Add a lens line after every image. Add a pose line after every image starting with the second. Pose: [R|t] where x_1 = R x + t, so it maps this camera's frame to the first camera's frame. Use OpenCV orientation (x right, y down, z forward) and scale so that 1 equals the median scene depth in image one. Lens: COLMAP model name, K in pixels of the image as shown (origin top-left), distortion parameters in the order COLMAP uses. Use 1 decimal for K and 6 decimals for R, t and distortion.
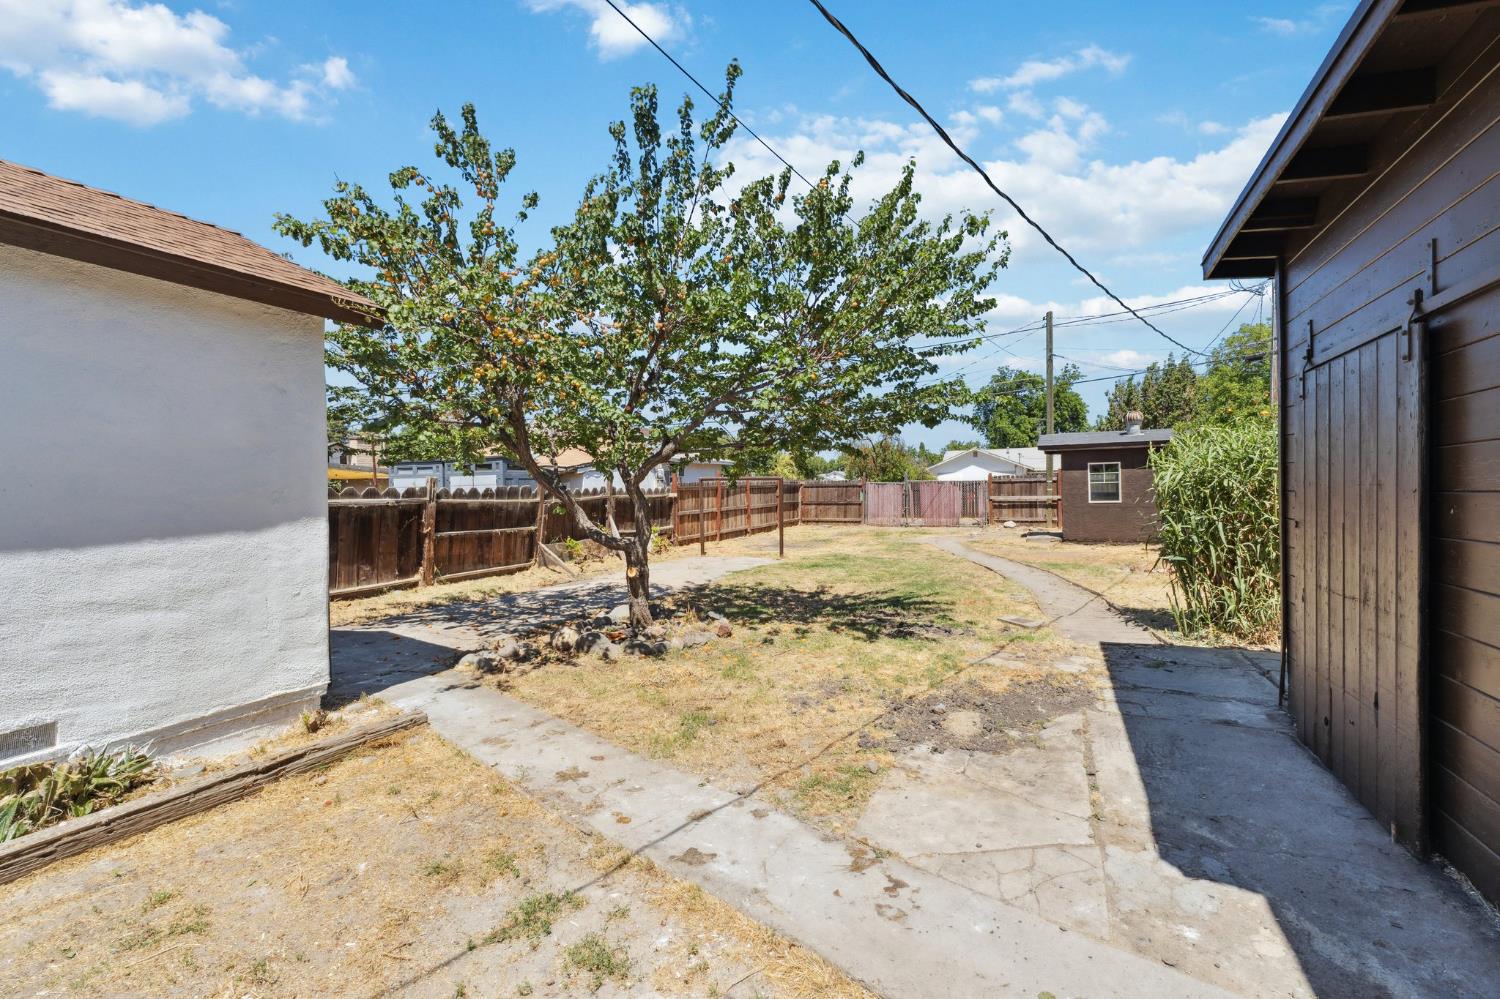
lens RADIAL K [[640.9, 0, 756.2], [0, 640.9, 500.0], [0, 0, 1]] dist [0.005026, -0.000271]
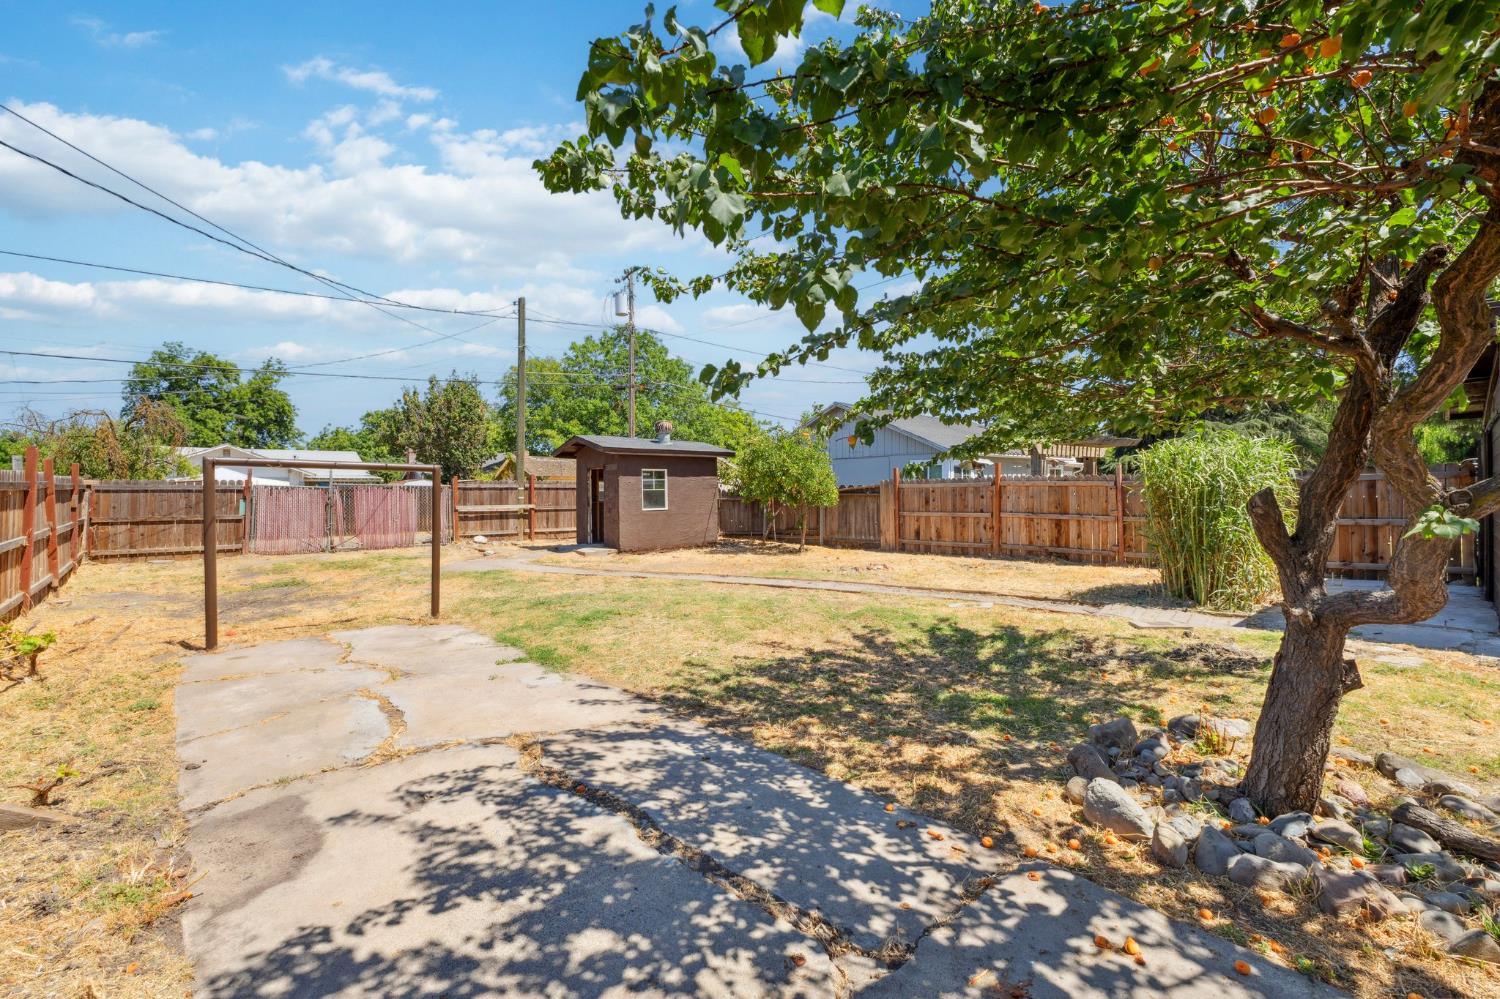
lens RADIAL K [[640.9, 0, 747.0], [0, 640.9, 499.6], [0, 0, 1]] dist [0.005026, -0.000271]
pose [[0.417960, 0.002862, 0.908461, -0.210594], [0.015275, 0.999832, -0.010177, 0.000073], [-0.908337, 0.018130, 0.417846, 0.335933]]
